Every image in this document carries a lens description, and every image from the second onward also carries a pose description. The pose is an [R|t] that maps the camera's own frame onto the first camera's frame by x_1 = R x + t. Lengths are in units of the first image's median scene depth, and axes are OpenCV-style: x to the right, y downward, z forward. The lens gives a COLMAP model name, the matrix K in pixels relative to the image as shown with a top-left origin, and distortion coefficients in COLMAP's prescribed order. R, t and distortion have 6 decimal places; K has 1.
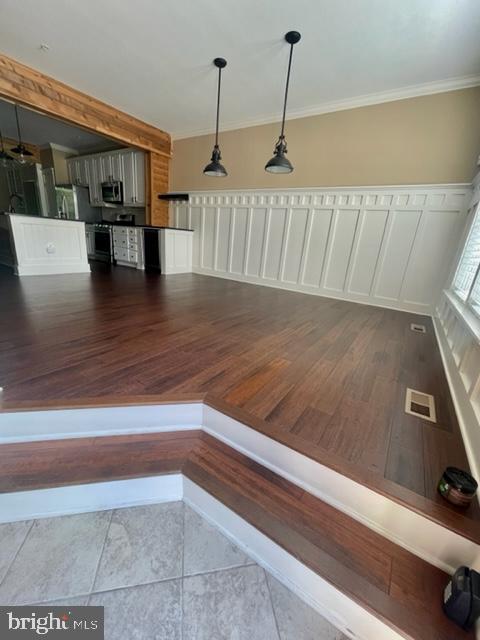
lens RADIAL K [[256.9, 0, 240.0], [0, 256.9, 319.4], [0, 0, 1]] dist [-0.001915, 0.000036]
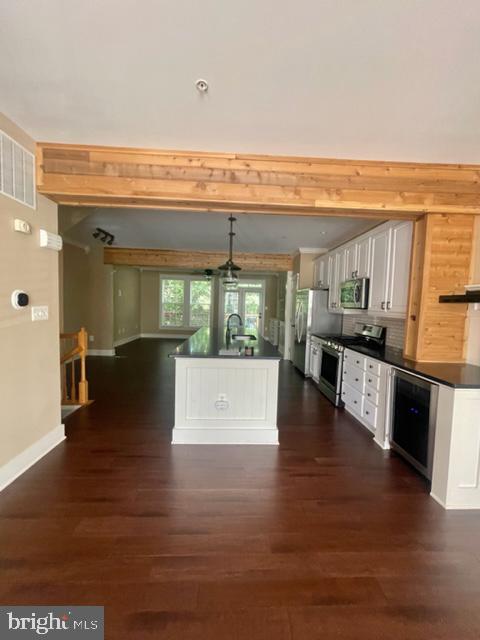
lens RADIAL K [[256.9, 0, 242.5], [0, 256.9, 319.7], [0, 0, 1]] dist [-0.001915, 0.000036]
pose [[0.585741, -0.014767, -0.810364, -0.152848], [-0.225413, 0.957420, -0.180378, -0.277081], [0.778522, 0.288321, 0.557471, 0.478837]]
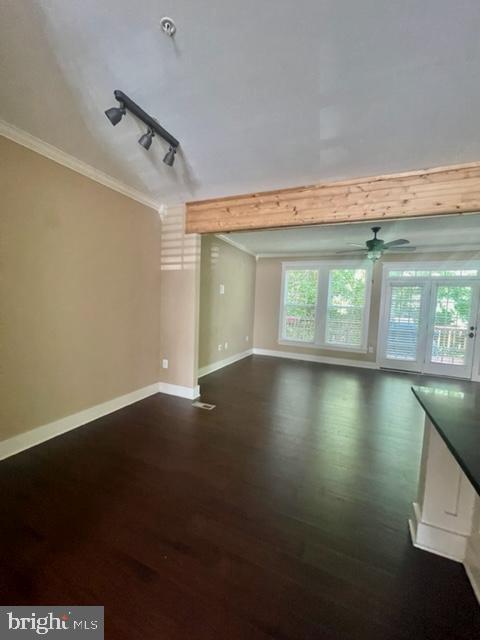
lens RADIAL K [[256.9, 0, 241.3], [0, 256.9, 318.4], [0, 0, 1]] dist [-0.001915, 0.000036]
pose [[0.159404, -0.012381, -0.987136, -0.764822], [-0.321438, 0.944782, -0.063755, -0.383051], [0.933418, 0.327465, 0.146622, 0.660674]]
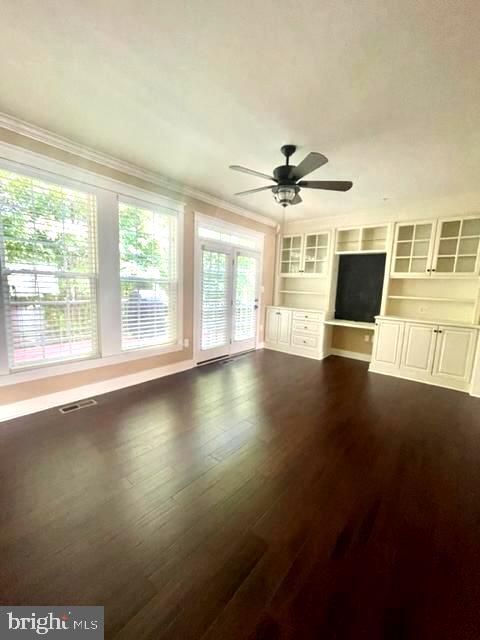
lens RADIAL K [[256.9, 0, 239.6], [0, 256.9, 317.0], [0, 0, 1]] dist [-0.001915, 0.000036]
pose [[0.991036, -0.011092, -0.133134, -1.455555], [-0.012693, 0.984221, -0.176486, -0.443914], [0.132991, 0.176594, 0.975258, 0.663211]]
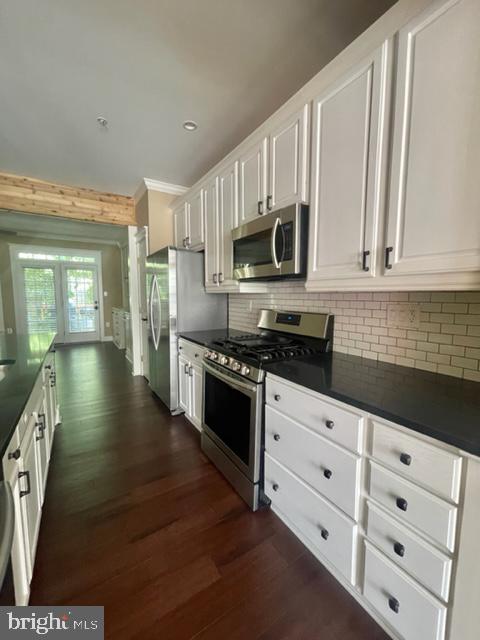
lens RADIAL K [[256.9, 0, 237.3], [0, 256.9, 320.9], [0, 0, 1]] dist [-0.001915, 0.000036]
pose [[0.907019, -0.034176, -0.419700, -0.436658], [-0.057967, 0.977078, -0.204836, -0.377546], [0.417081, 0.210119, 0.884247, 0.796997]]
